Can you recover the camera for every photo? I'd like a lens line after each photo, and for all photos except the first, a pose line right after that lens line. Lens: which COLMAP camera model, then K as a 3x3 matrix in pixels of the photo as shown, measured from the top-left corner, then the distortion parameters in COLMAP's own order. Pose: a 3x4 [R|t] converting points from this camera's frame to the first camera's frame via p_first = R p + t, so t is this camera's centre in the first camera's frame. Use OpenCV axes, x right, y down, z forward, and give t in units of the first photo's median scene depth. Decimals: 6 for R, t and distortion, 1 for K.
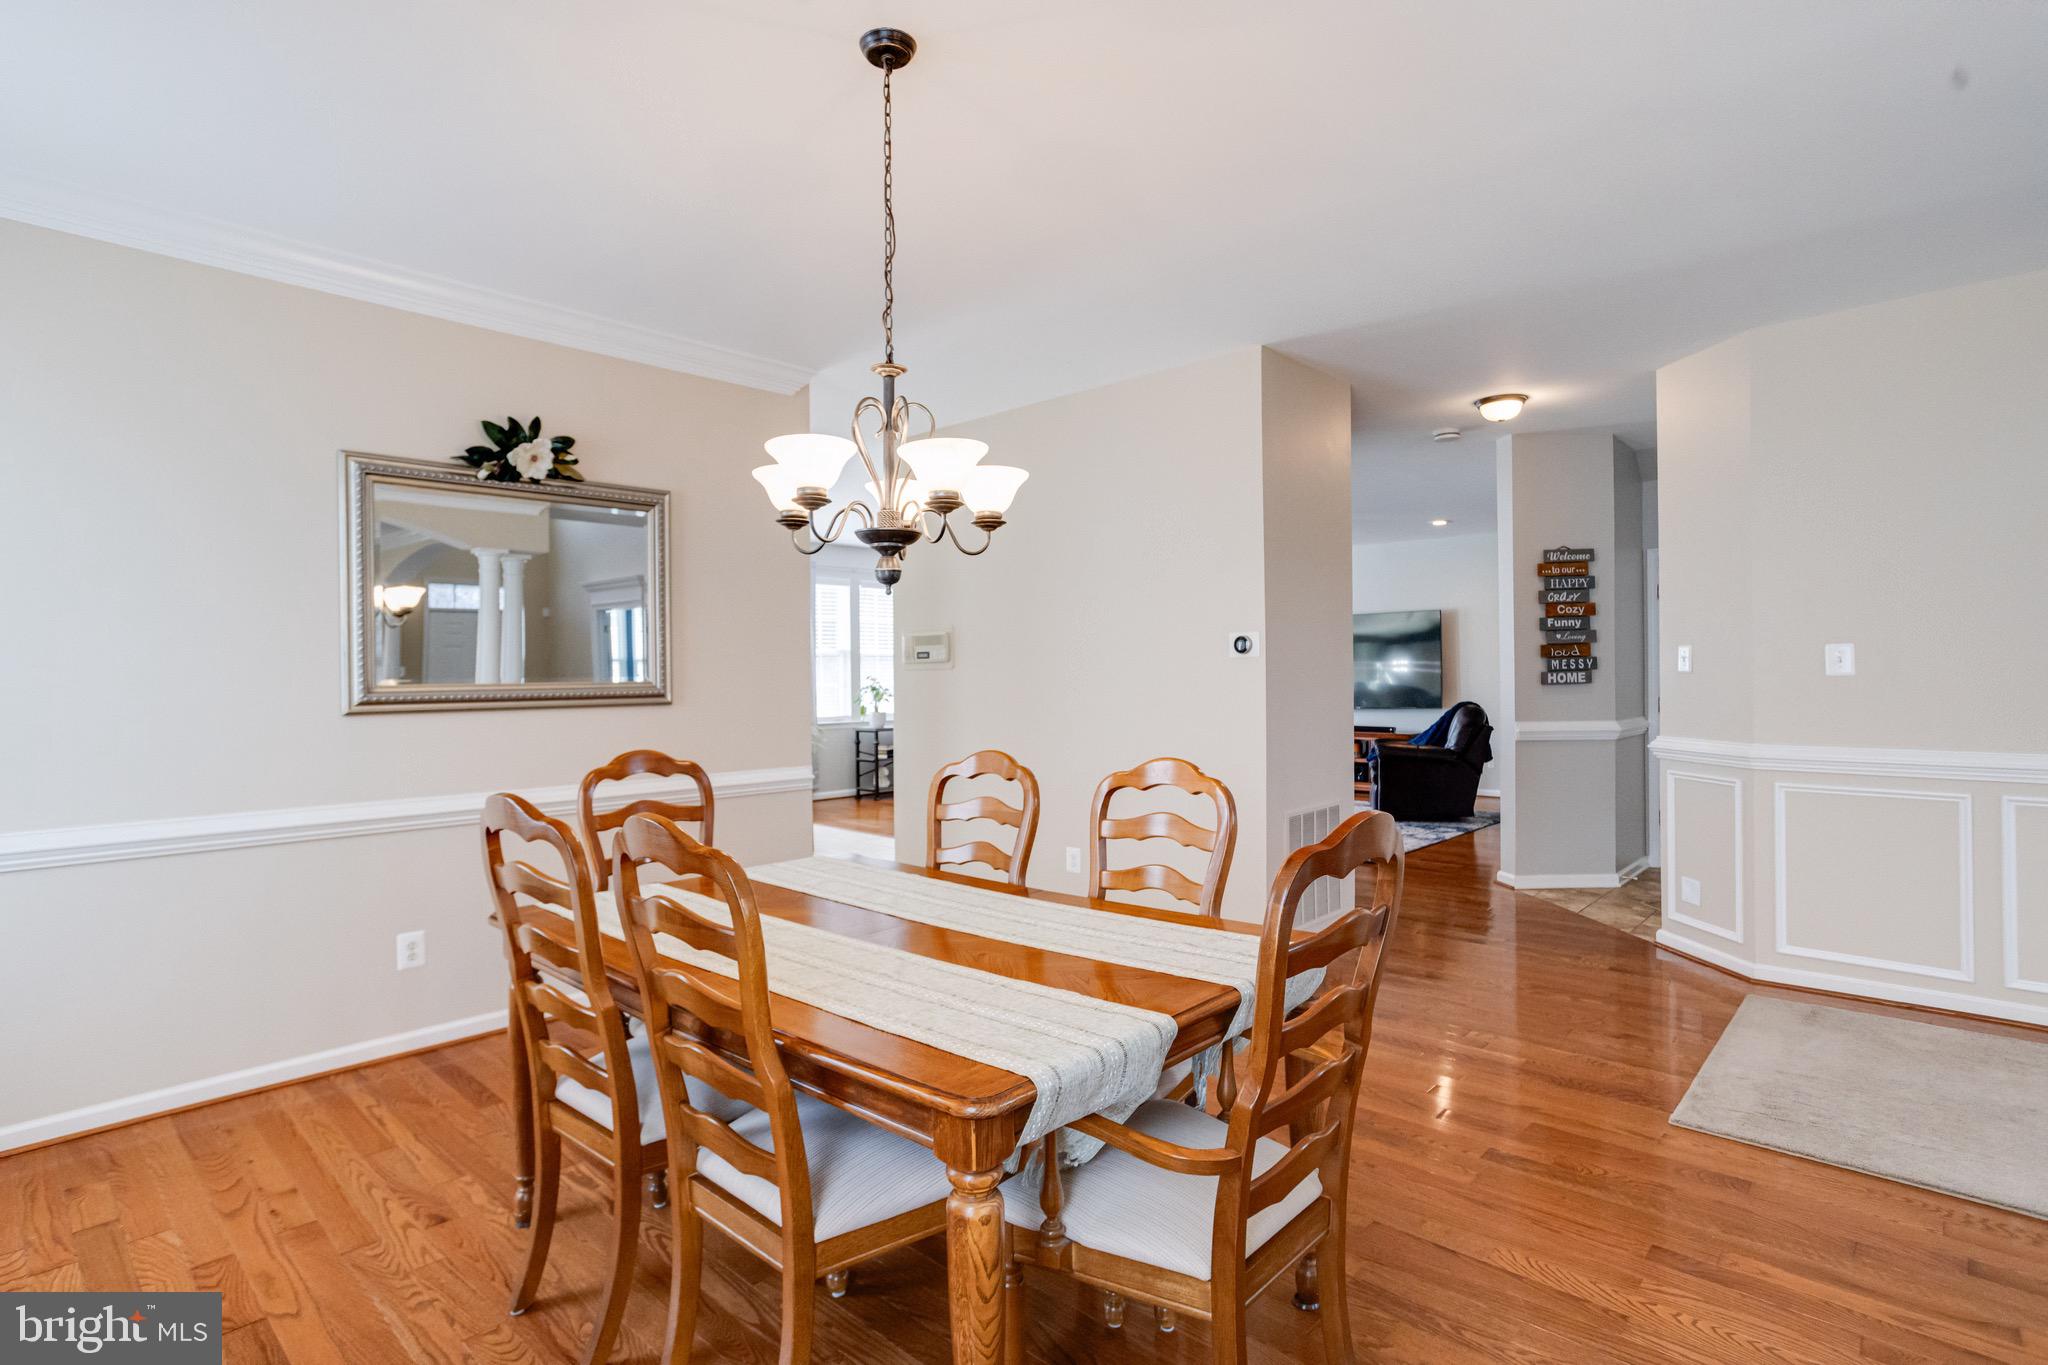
lens RADIAL K [[1022.2, 0, 1026.9], [0, 1022.2, 680.3], [0, 0, 1]] dist [-0.036572, 0.018431]
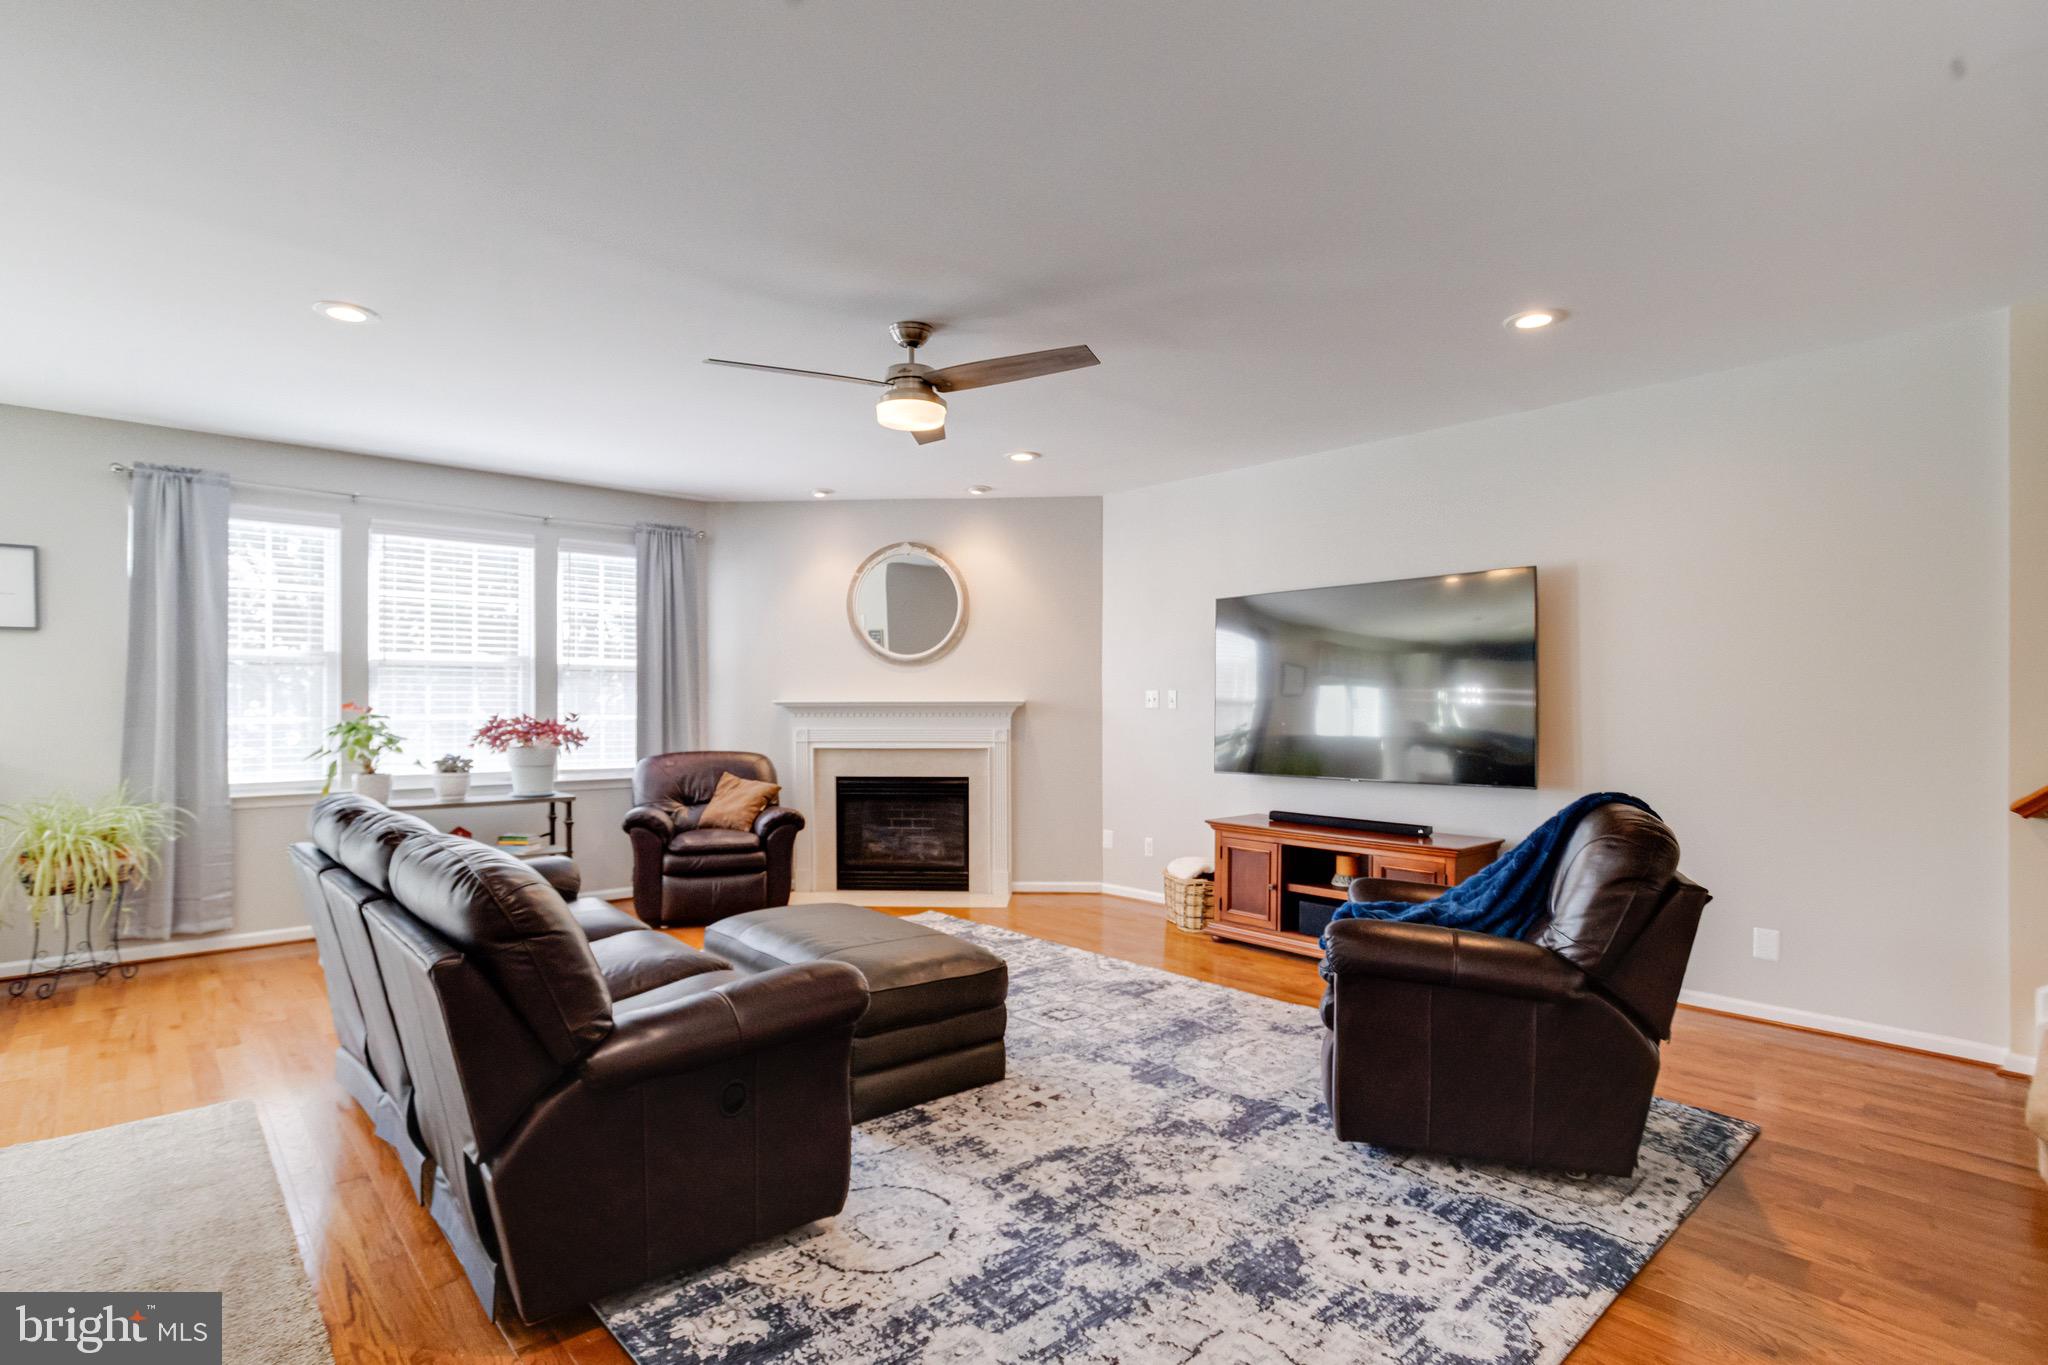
lens RADIAL K [[1022.2, 0, 1019.7], [0, 1022.2, 693.7], [0, 0, 1]] dist [-0.036572, 0.018431]
pose [[0.995026, 0.010278, -0.099080, 0.232624], [-0.011922, 0.999801, -0.016019, -0.003972], [0.098896, 0.017121, 0.994951, 0.557229]]
